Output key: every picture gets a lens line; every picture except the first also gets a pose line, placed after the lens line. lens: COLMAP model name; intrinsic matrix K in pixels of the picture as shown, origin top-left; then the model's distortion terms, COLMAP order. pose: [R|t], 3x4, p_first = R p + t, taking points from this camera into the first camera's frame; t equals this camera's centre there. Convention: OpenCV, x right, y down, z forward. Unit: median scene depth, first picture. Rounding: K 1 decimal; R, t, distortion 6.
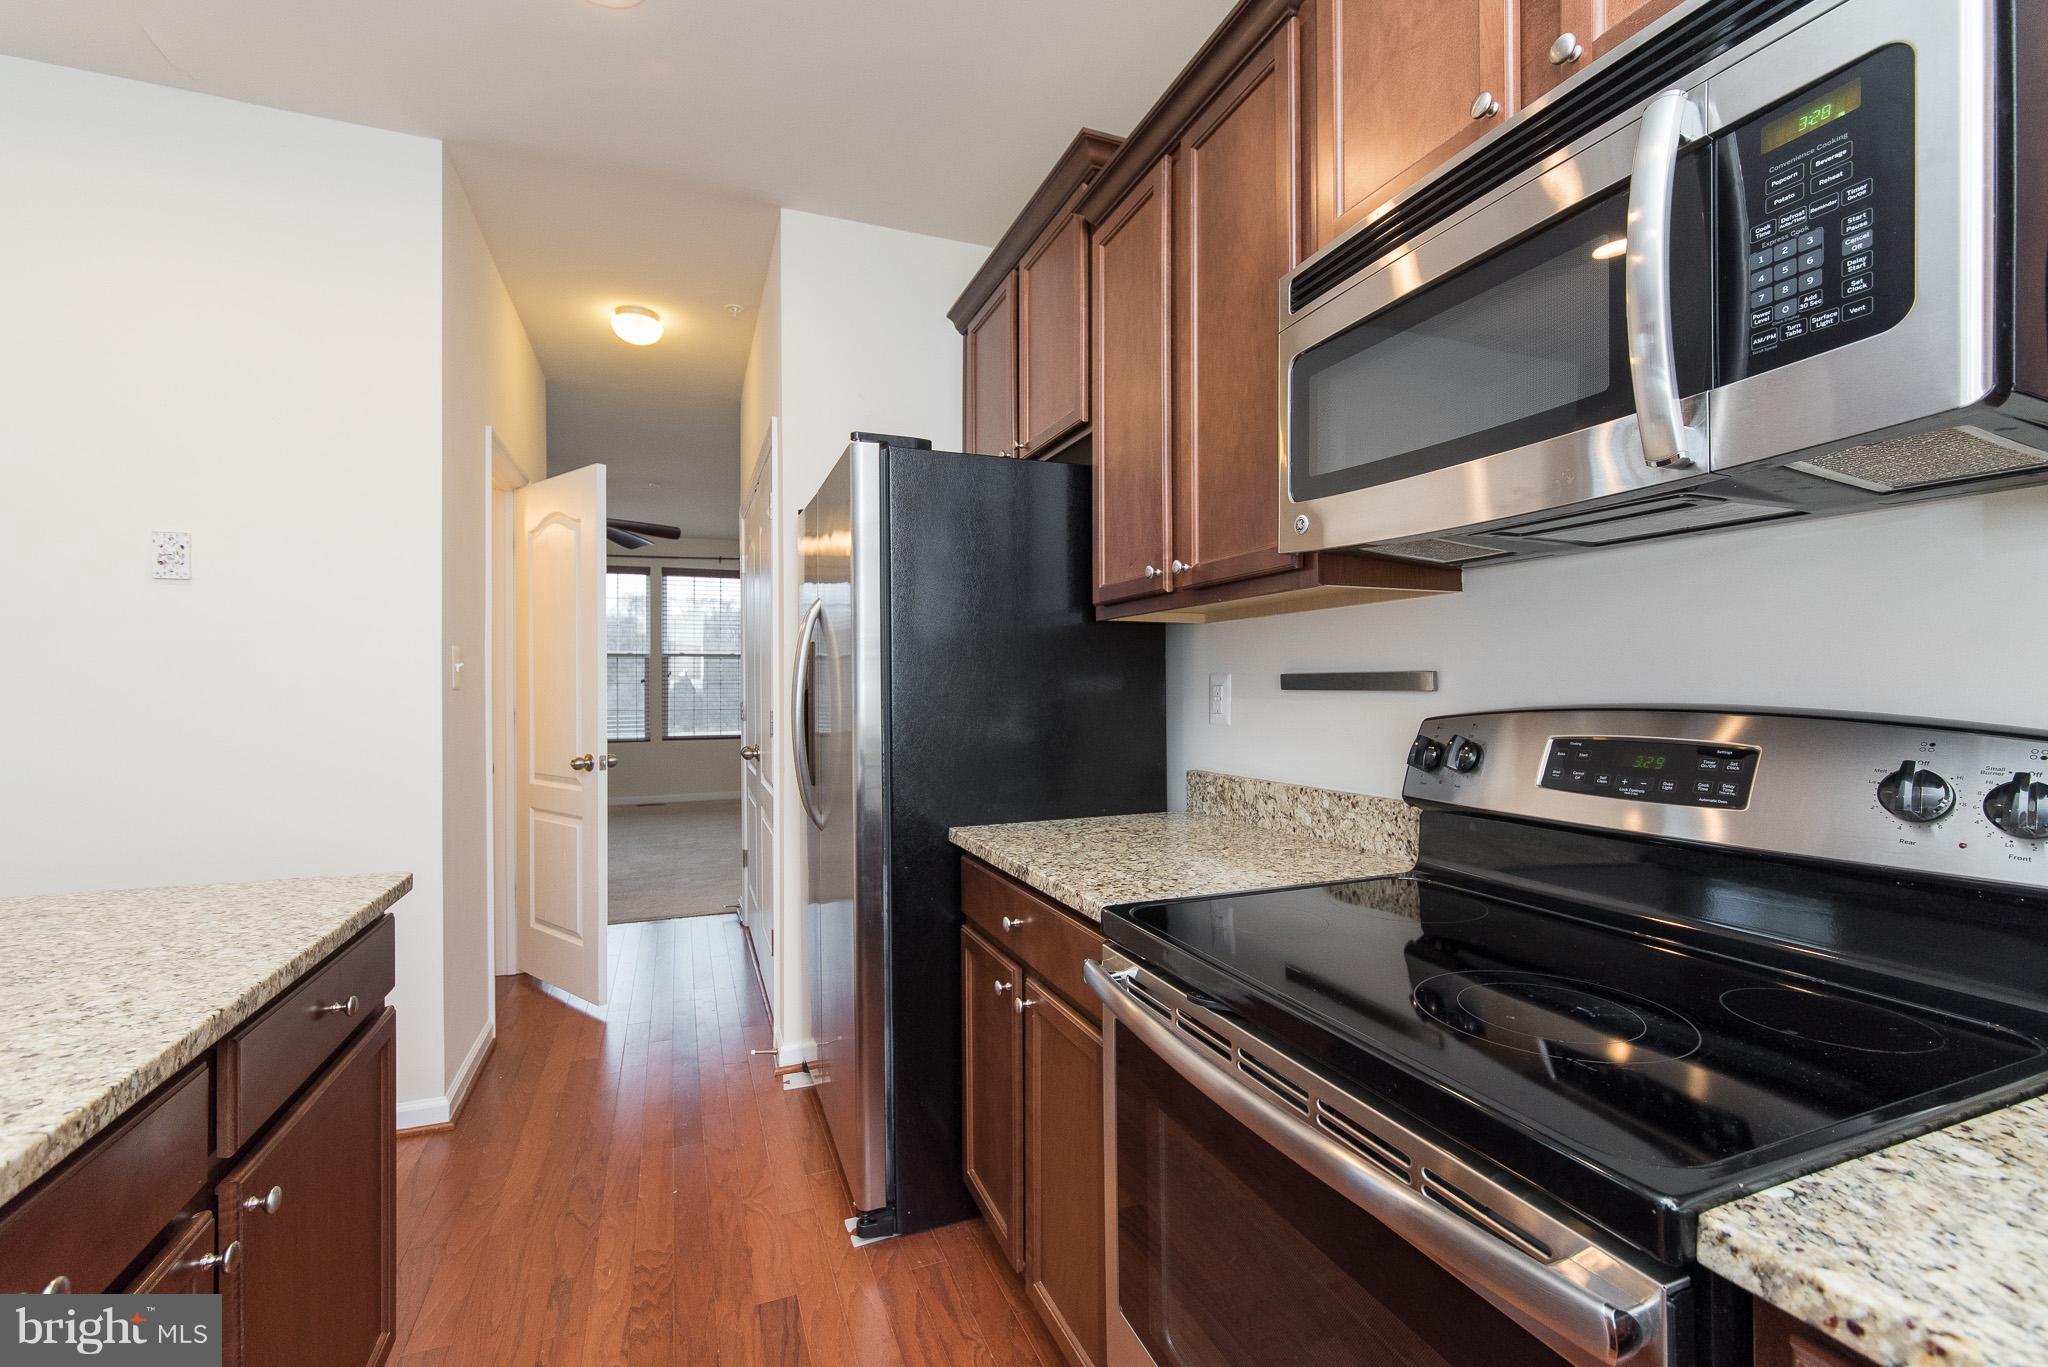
lens RADIAL K [[885.8, 0, 1054.7], [0, 885.8, 687.8], [0, 0, 1]] dist [0.000042, -0.000028]
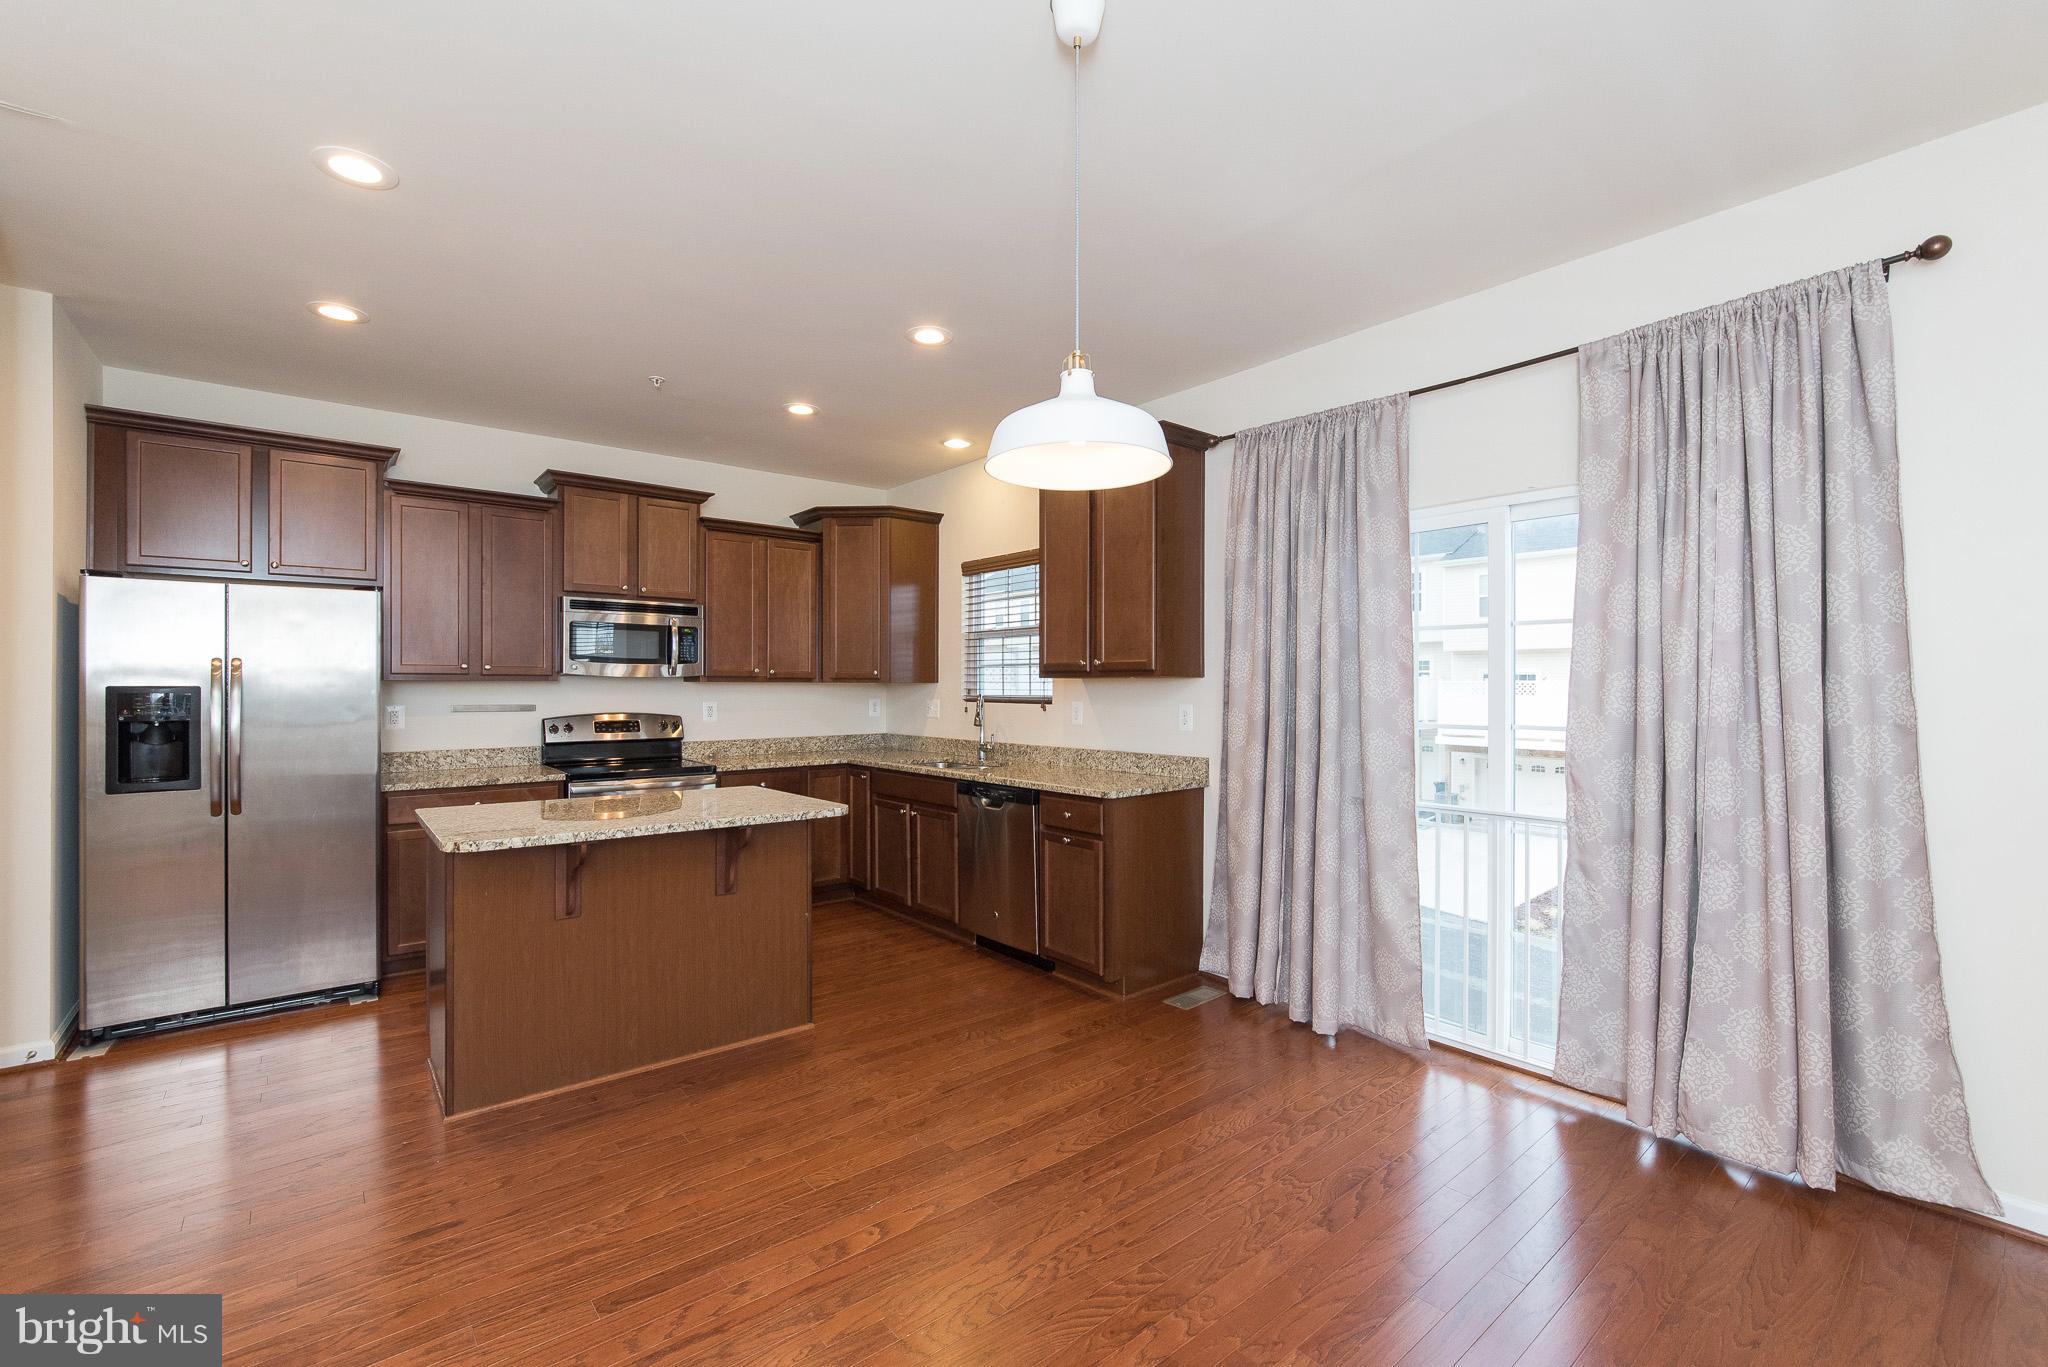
lens RADIAL K [[870.1, 0, 966.1], [0, 870.1, 688.4], [0, 0, 1]] dist [-0.002824, -0.000499]
pose [[-0.256615, 0.004333, 0.966504, -3.225056], [0.003831, 0.999987, -0.003466, -0.065769], [-0.966506, 0.002813, -0.256628, 0.305285]]
